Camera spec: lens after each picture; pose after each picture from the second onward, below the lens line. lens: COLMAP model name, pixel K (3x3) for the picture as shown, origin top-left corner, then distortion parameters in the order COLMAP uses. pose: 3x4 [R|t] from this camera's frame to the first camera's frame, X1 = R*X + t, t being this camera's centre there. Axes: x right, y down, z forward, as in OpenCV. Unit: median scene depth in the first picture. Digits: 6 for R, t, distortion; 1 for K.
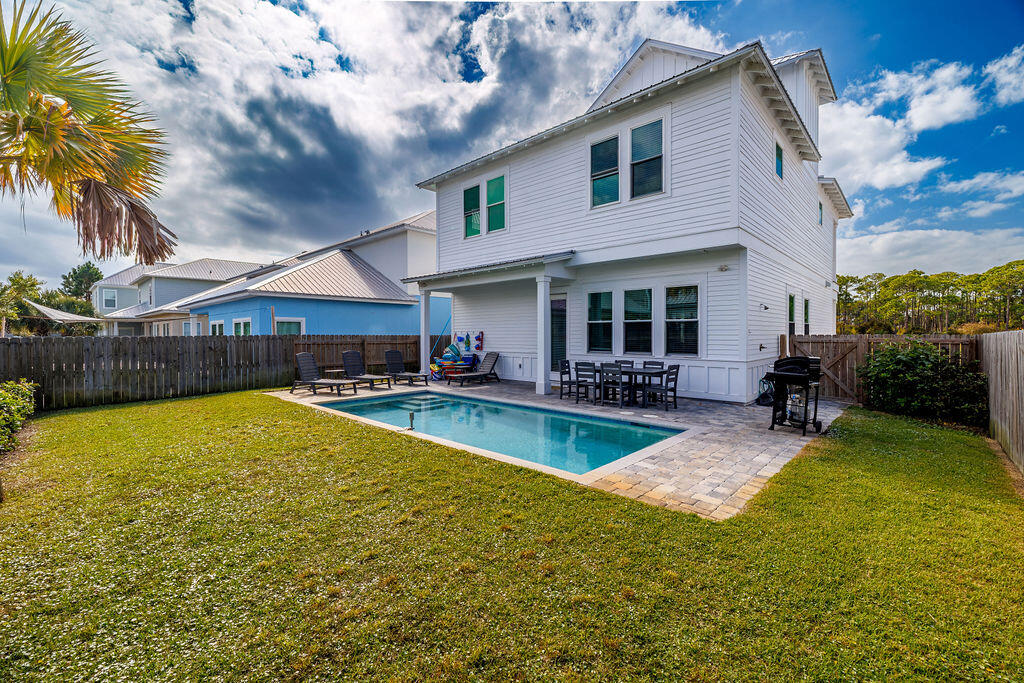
lens RADIAL K [[424.6, 0, 507.8], [0, 424.6, 332.8], [0, 0, 1]] dist [0.001289, 0.000128]
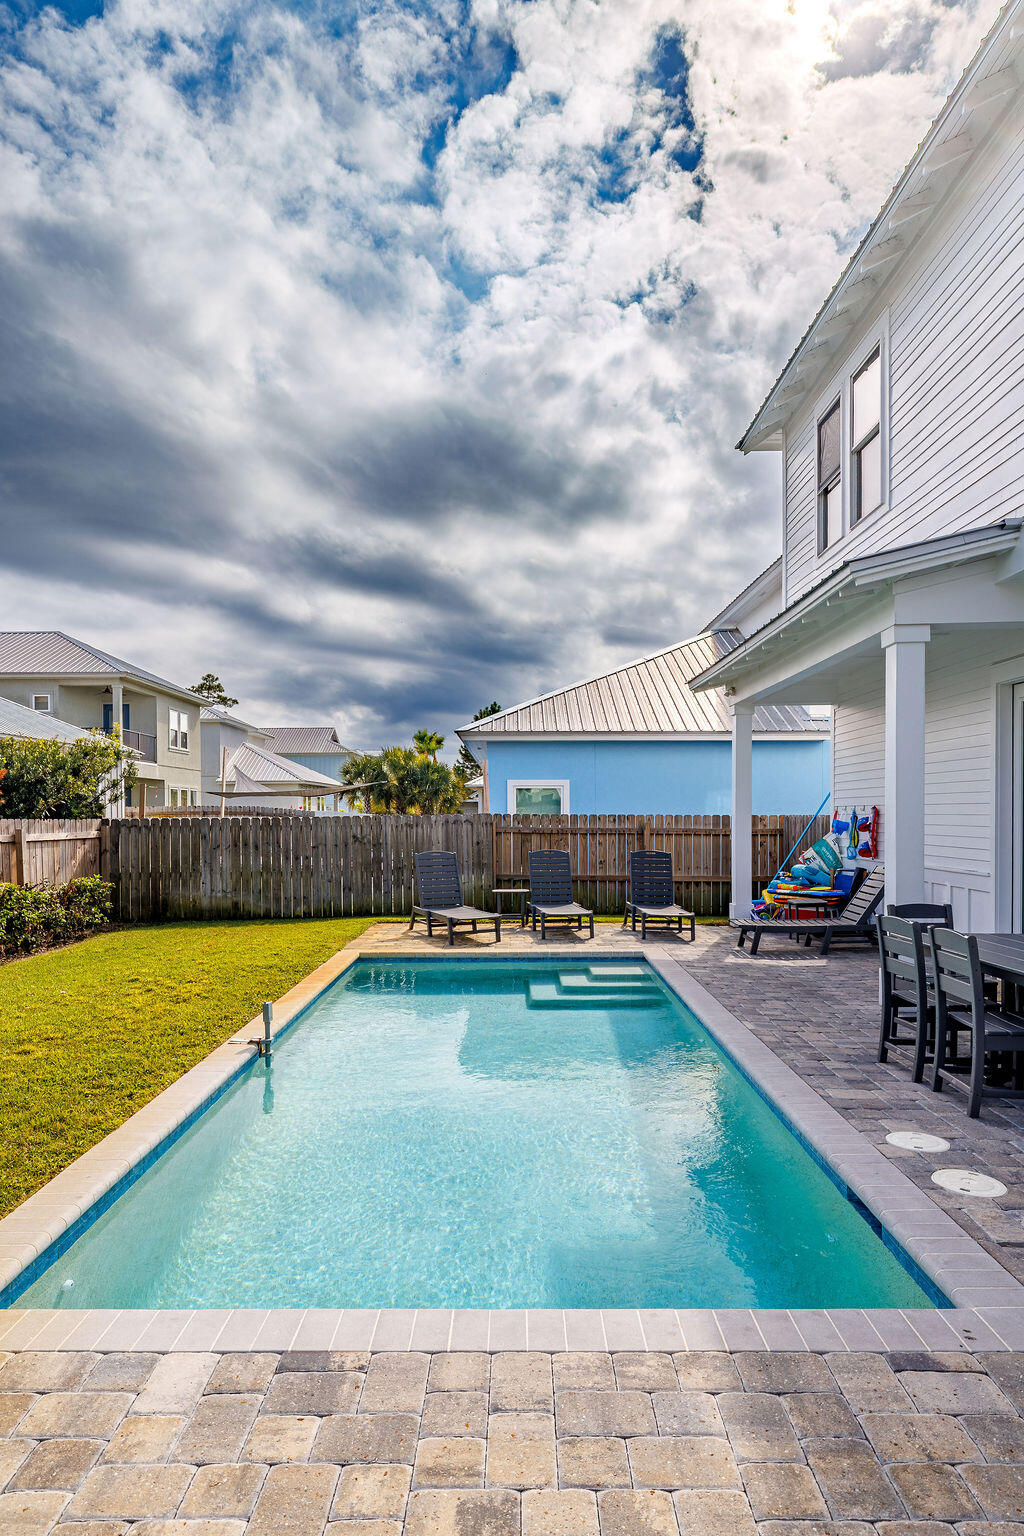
lens RADIAL K [[896.6, 0, 592.6], [0, 896.6, 810.2], [0, 0, 1]] dist [-0.004532, -0.000898]
pose [[0.686677, -0.001864, -0.726960, 0.432798], [0.004300, 0.999990, 0.001498, -0.002185], [0.726950, -0.004154, 0.686678, 0.423640]]
